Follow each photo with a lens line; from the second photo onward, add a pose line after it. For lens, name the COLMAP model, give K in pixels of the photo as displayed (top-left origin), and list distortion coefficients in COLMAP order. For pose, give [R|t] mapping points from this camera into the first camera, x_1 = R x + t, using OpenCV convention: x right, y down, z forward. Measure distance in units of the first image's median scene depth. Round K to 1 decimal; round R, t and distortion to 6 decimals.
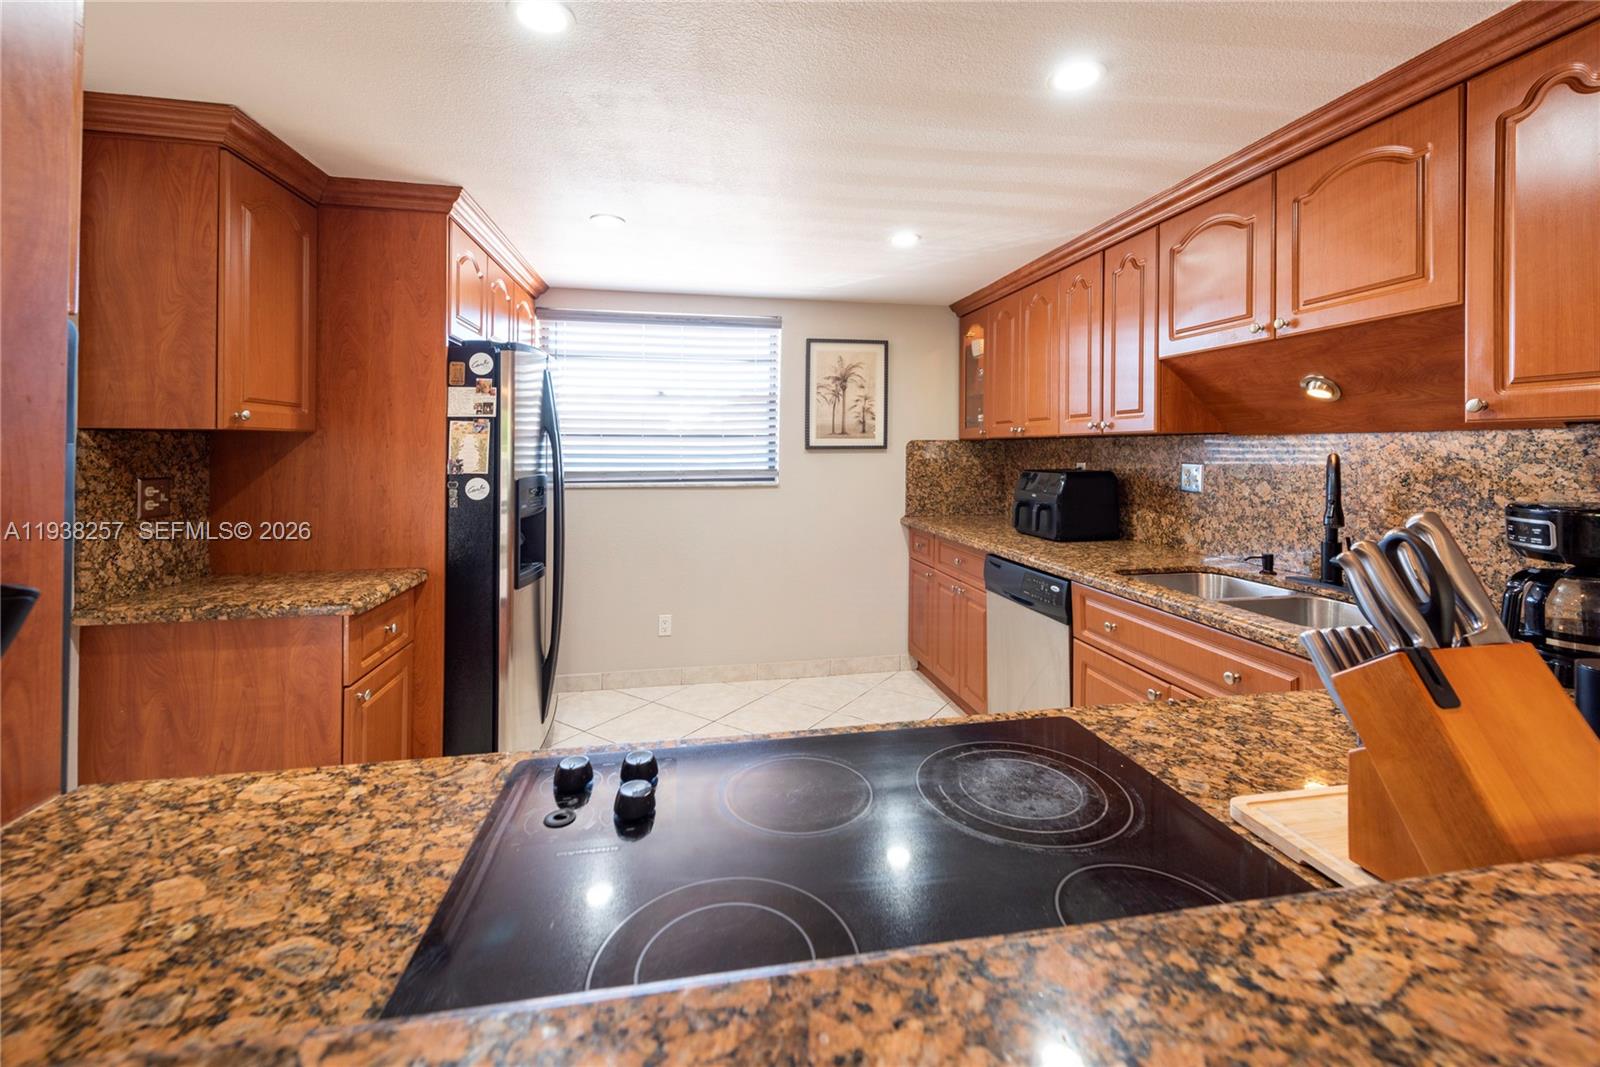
lens RADIAL K [[652.6, 0, 801.0], [0, 652.6, 450.8], [0, 0, 1]] dist [0.000197, -0.000076]
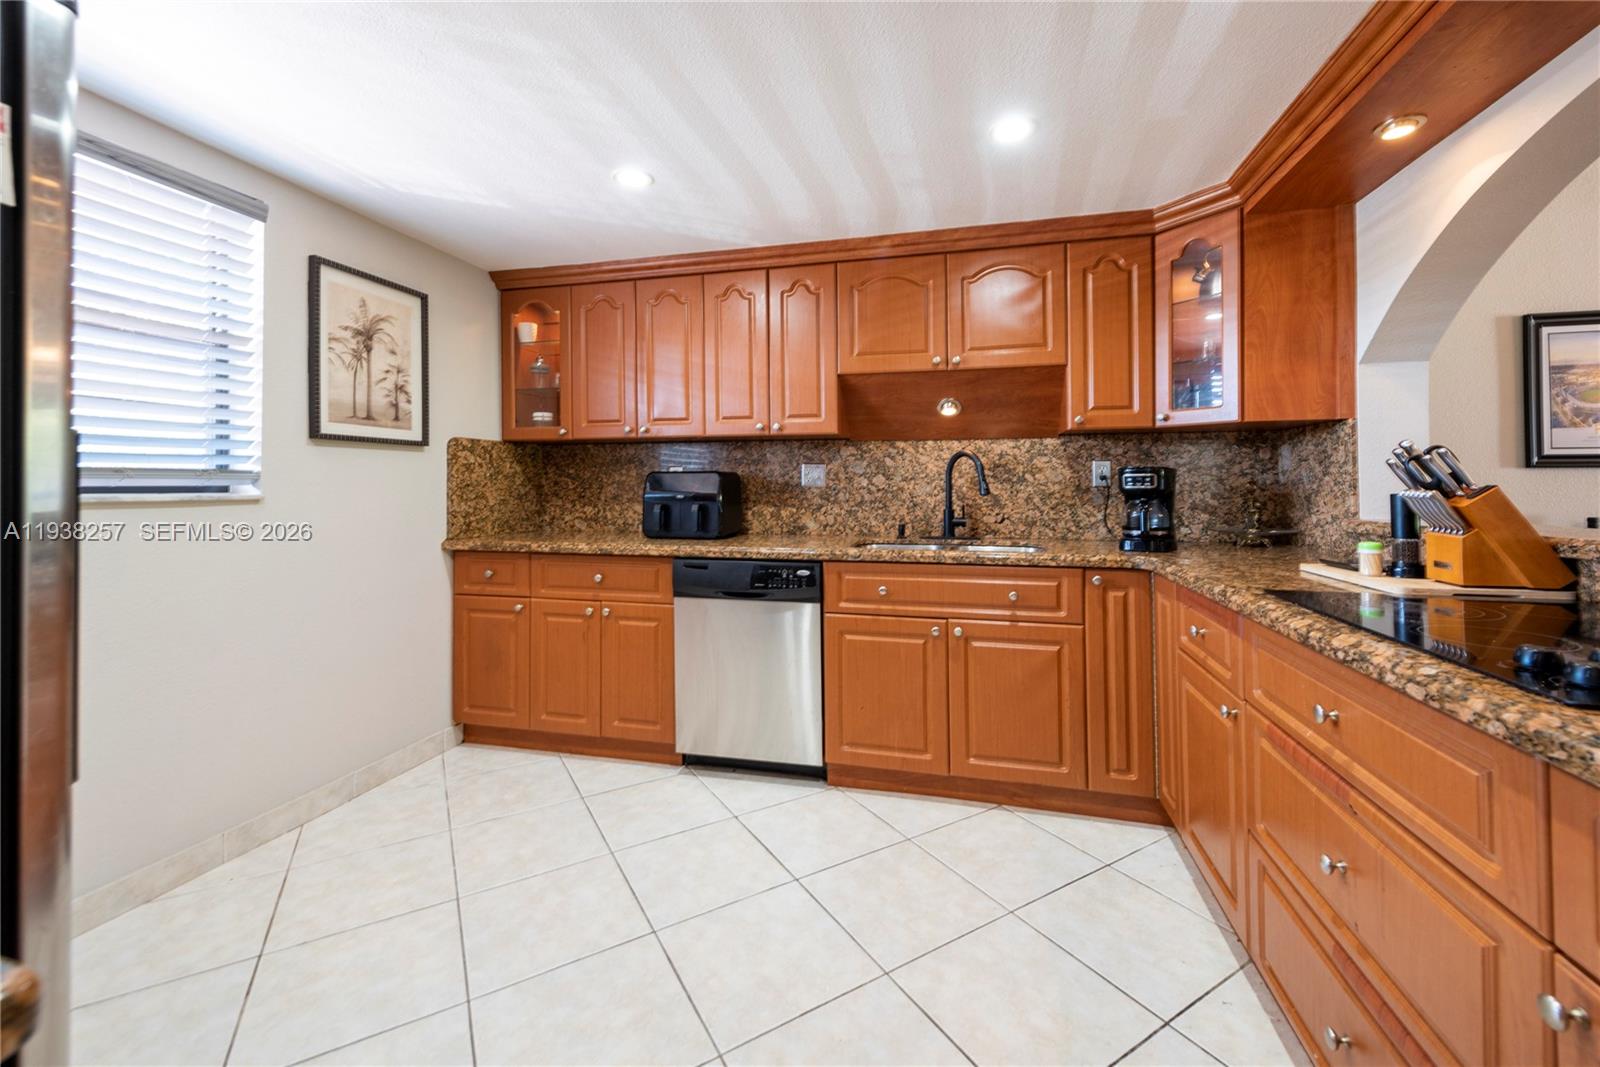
lens RADIAL K [[640.8, 0, 806.3], [0, 640.8, 486.4], [0, 0, 1]] dist [0.001982, 0.000056]
pose [[0.418228, 0.003164, 0.908337, -0.339132], [0.001433, 0.999990, -0.004144, 0.045442], [-0.908341, 0.003035, 0.418219, 0.338450]]
